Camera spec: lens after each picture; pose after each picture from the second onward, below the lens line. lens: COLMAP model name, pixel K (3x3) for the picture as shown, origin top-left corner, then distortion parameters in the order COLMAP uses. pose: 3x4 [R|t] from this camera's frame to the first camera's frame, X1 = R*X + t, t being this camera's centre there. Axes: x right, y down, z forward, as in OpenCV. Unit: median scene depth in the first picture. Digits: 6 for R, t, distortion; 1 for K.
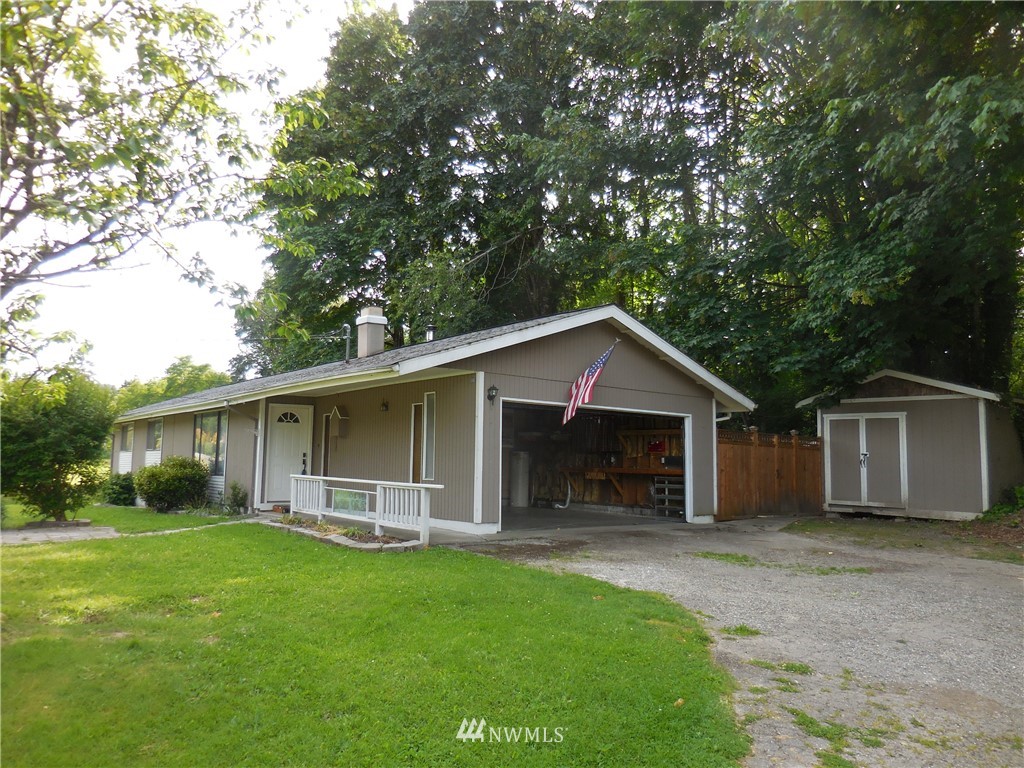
lens RADIAL K [[775.8, 0, 512.0], [0, 775.8, 384.0], [0, 0, 1]] dist [0.004534, 0.008425]
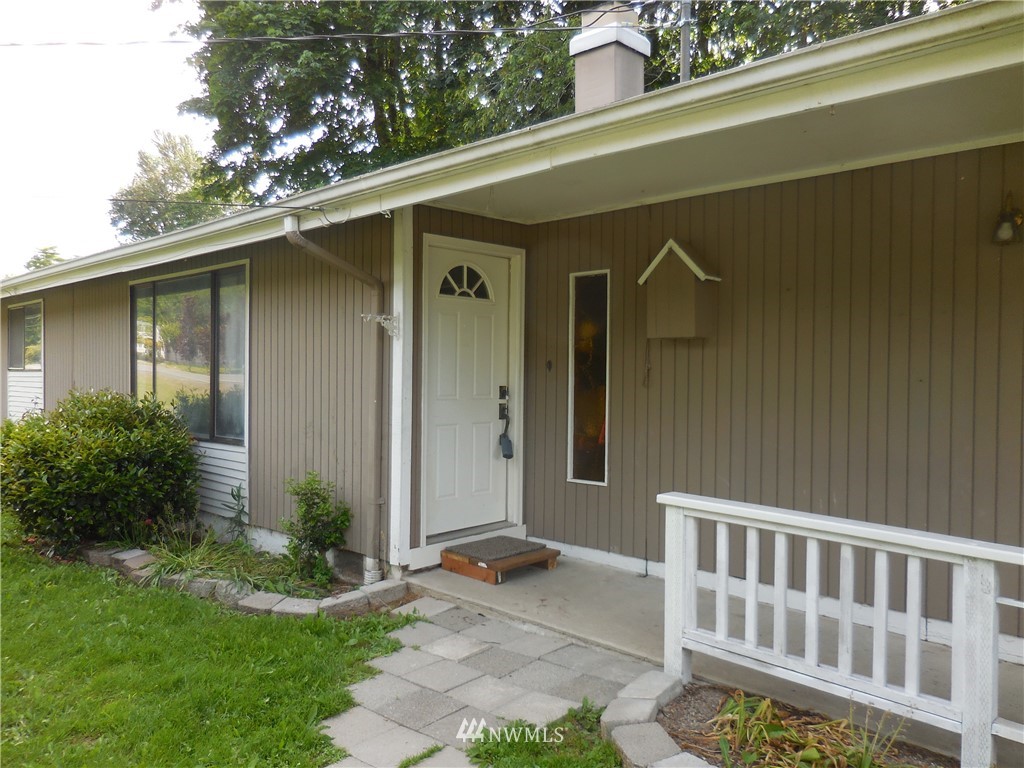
lens RADIAL K [[775.8, 0, 512.0], [0, 775.8, 384.0], [0, 0, 1]] dist [0.004534, 0.008425]
pose [[0.990598, -0.009847, 0.136448, -0.298927], [-0.006599, 0.992805, 0.119559, 0.044628], [-0.136643, -0.119335, 0.983406, 0.633704]]
